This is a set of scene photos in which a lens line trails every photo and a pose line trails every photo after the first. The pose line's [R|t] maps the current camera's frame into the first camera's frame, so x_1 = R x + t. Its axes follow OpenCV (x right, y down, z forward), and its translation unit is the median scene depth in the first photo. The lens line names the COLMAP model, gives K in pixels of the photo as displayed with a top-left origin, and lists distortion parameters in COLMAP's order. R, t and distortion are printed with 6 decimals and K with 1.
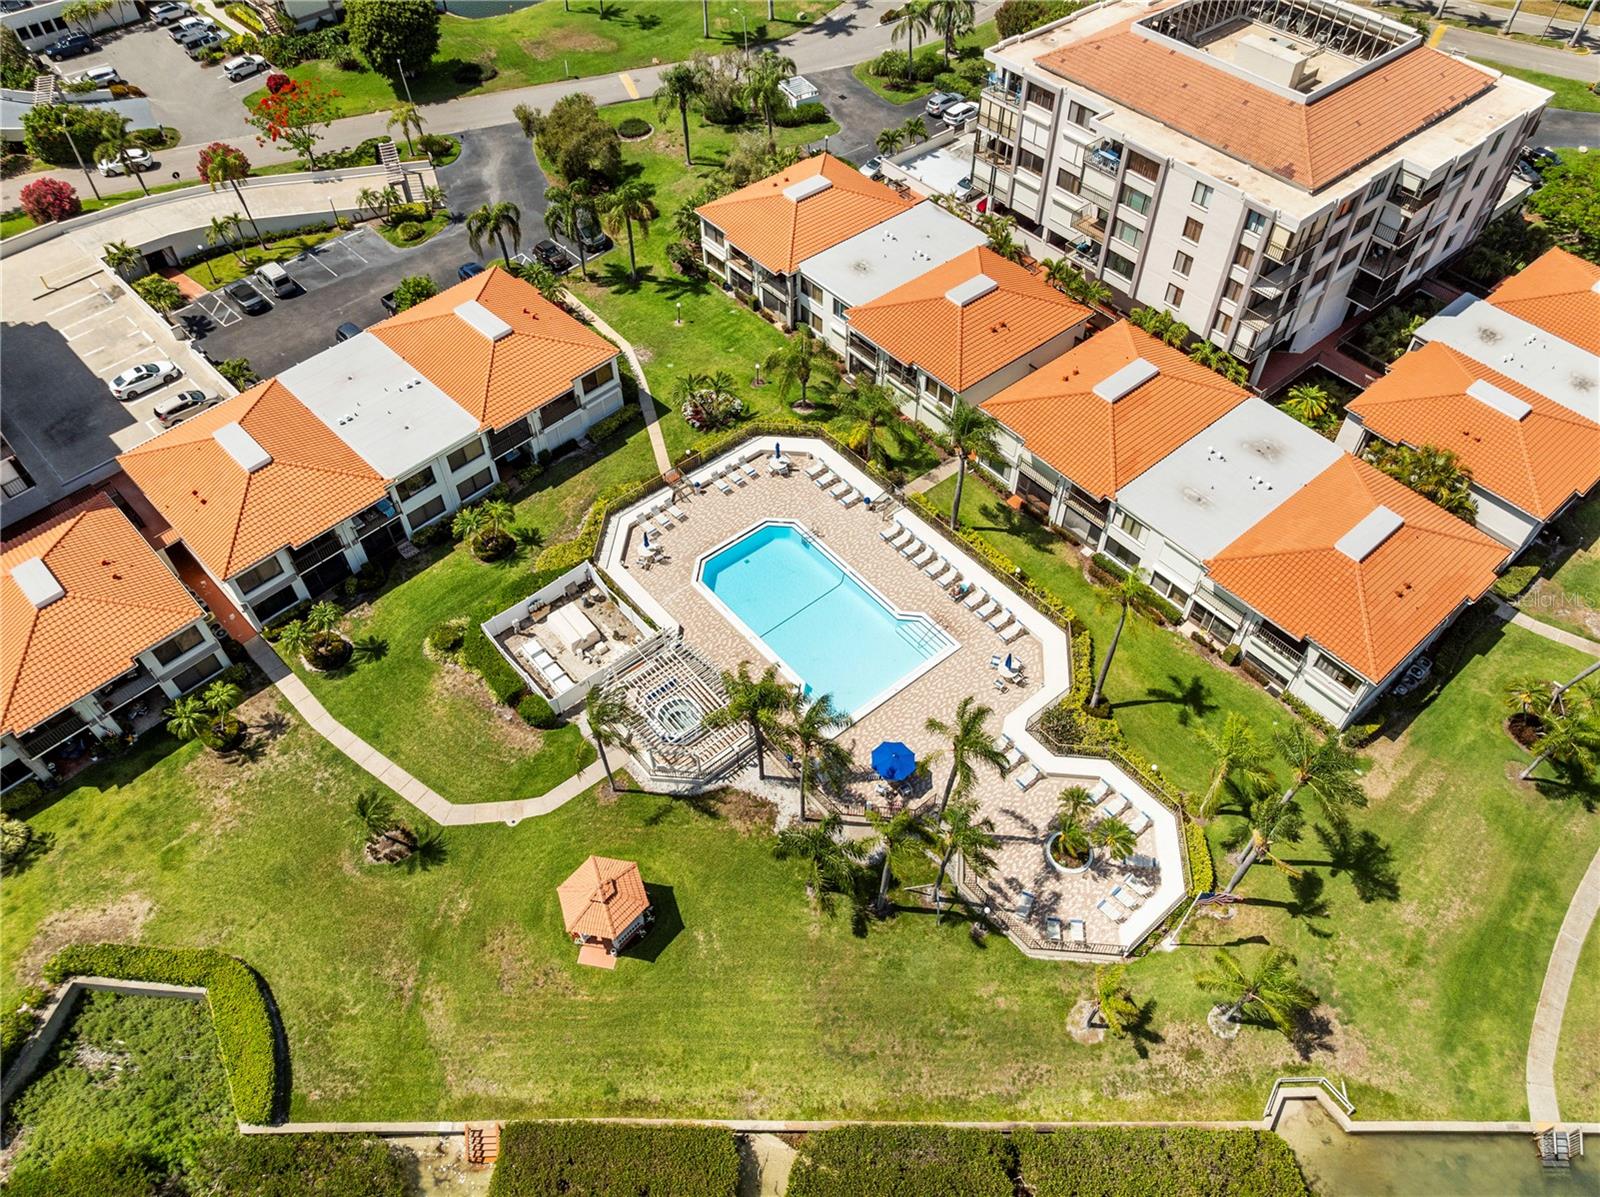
lens RADIAL K [[1141.2, 0, 808.6], [0, 1141.2, 577.8], [0, 0, 1]] dist [-0.028527, -0.000077]
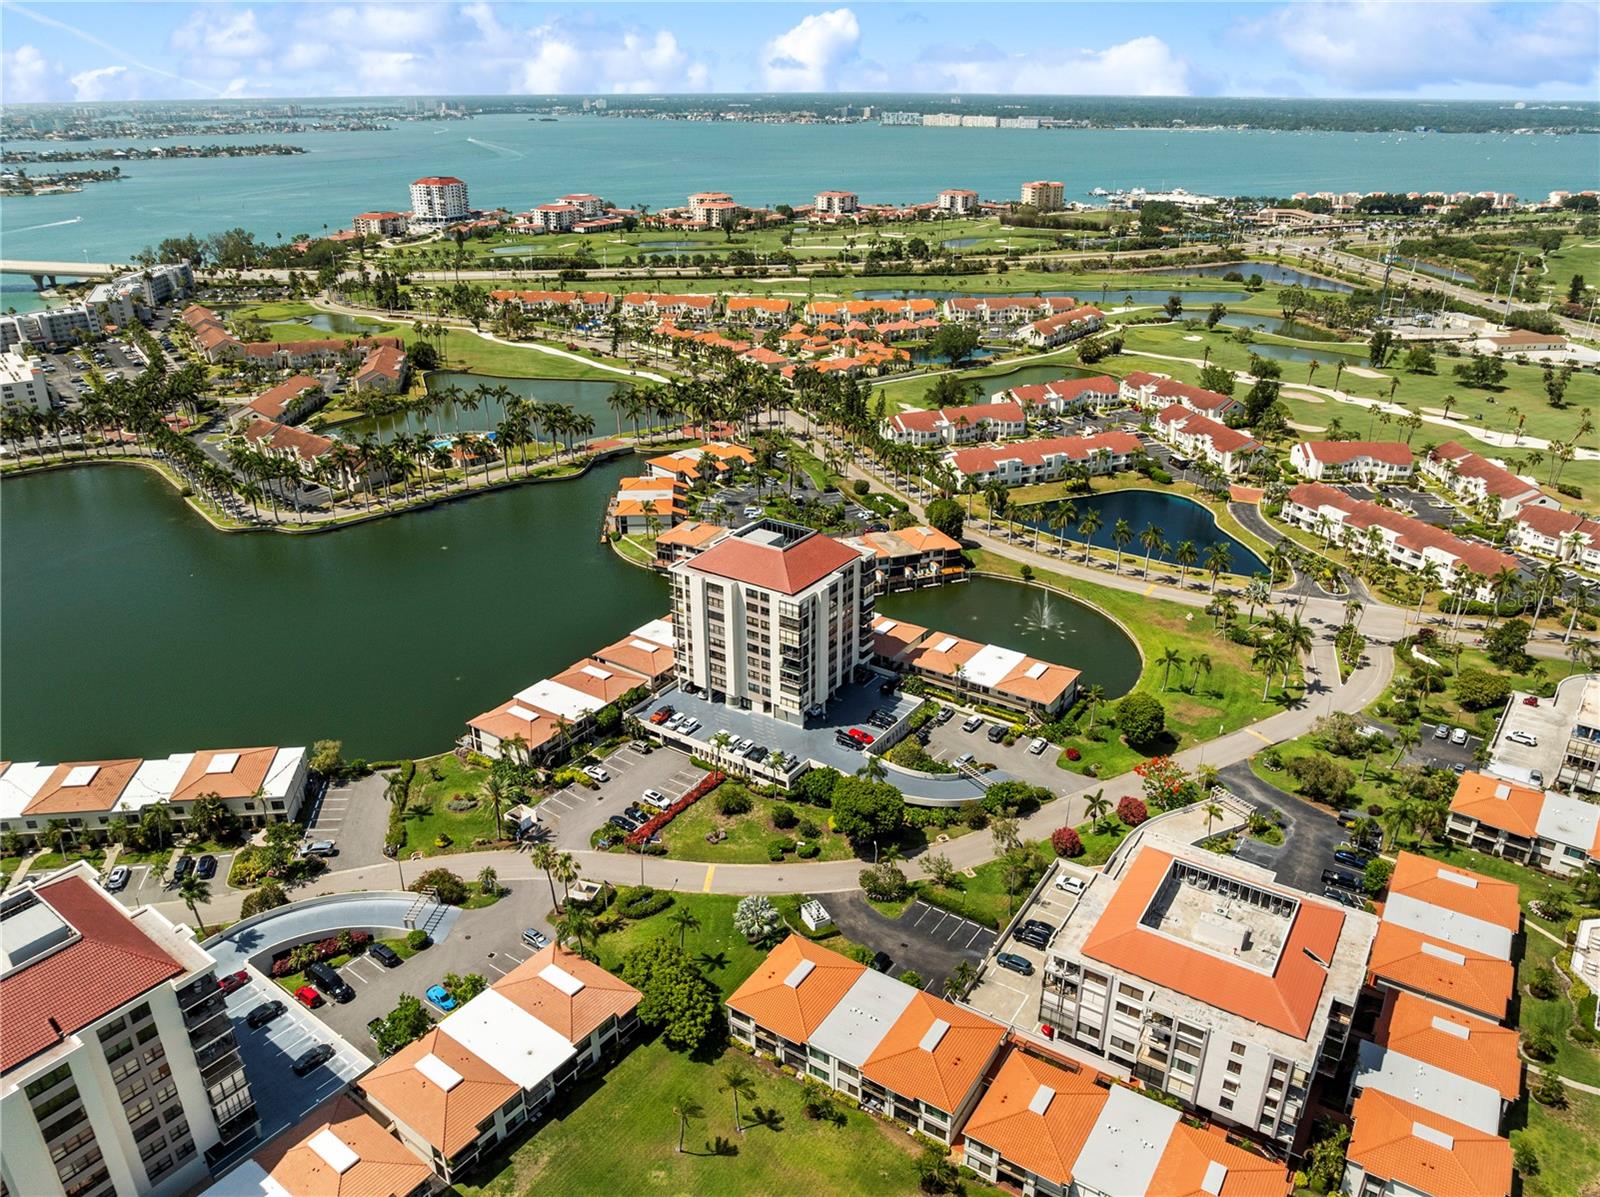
lens RADIAL K [[1161.4, 0, 754.8], [0, 1161.4, 597.2], [0, 0, 1]] dist [-0.039760, 0.002356]
pose [[0.982773, -0.065981, 0.172637, -1.848920], [0.134296, 0.896686, -0.421804, 0.009906], [-0.126970, 0.437722, 0.890100, -0.841446]]
